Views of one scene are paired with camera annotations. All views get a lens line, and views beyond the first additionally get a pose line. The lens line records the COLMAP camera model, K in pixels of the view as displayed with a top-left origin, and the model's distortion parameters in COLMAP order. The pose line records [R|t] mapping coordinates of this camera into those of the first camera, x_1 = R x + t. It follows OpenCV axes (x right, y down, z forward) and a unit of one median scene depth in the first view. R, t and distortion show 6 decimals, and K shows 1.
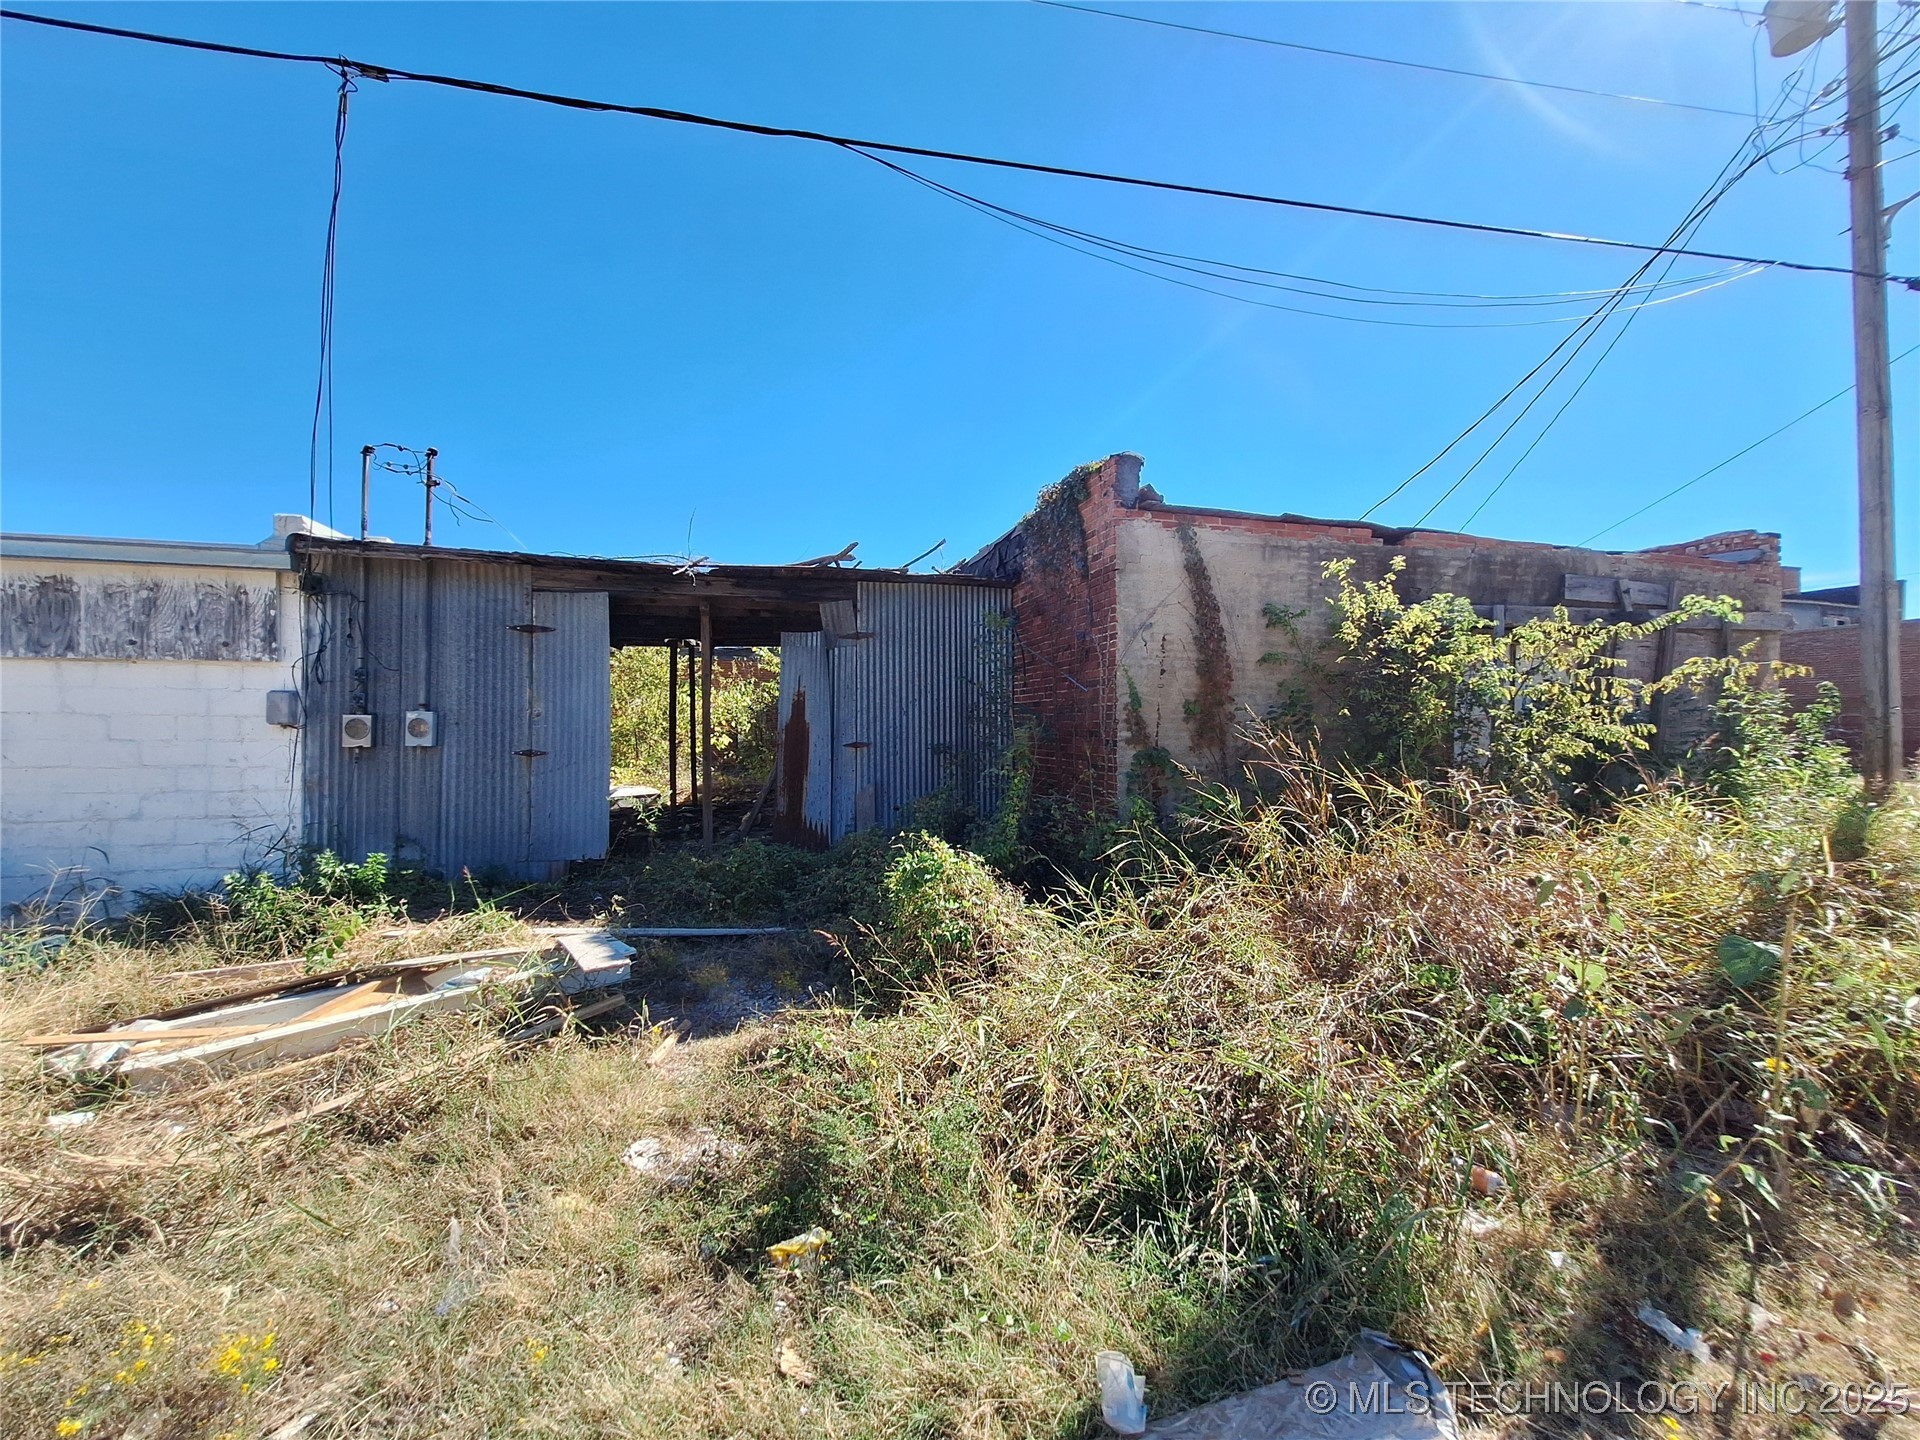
lens RADIAL K [[769.3, 0, 957.9], [0, 769.3, 726.4], [0, 0, 1]] dist [0.002254, 0.000687]
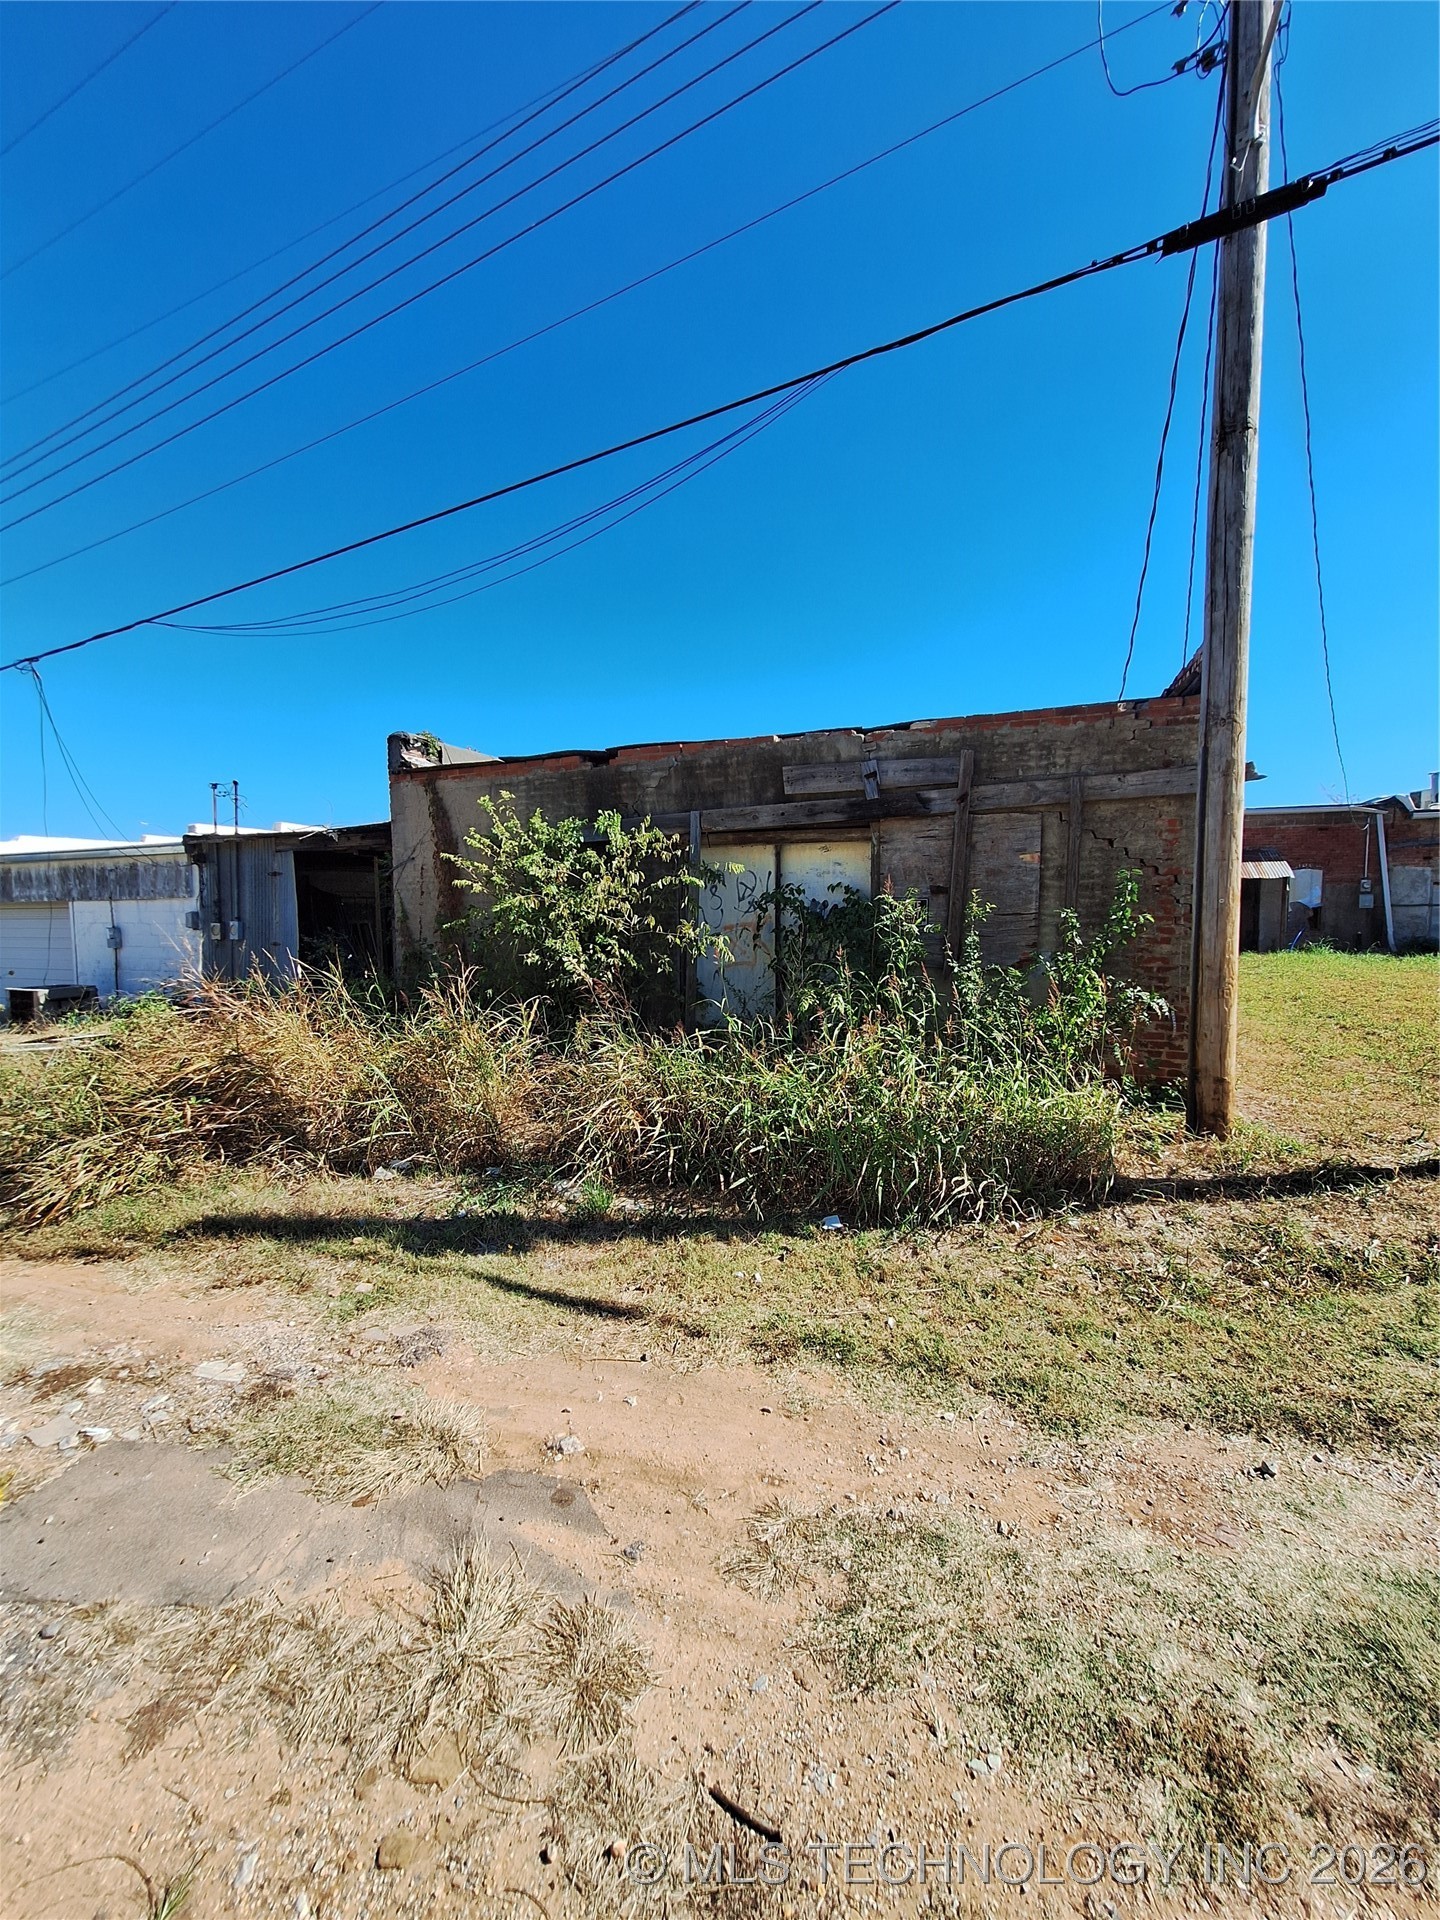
lens RADIAL K [[769.3, 0, 715.4], [0, 769.3, 959.7], [0, 0, 1]] dist [0.002254, 0.000687]
pose [[0.780681, 0.031277, -0.624146, 1.416942], [0.012007, 0.997812, 0.065020, -0.033783], [0.624814, -0.058254, 0.778598, 0.250637]]
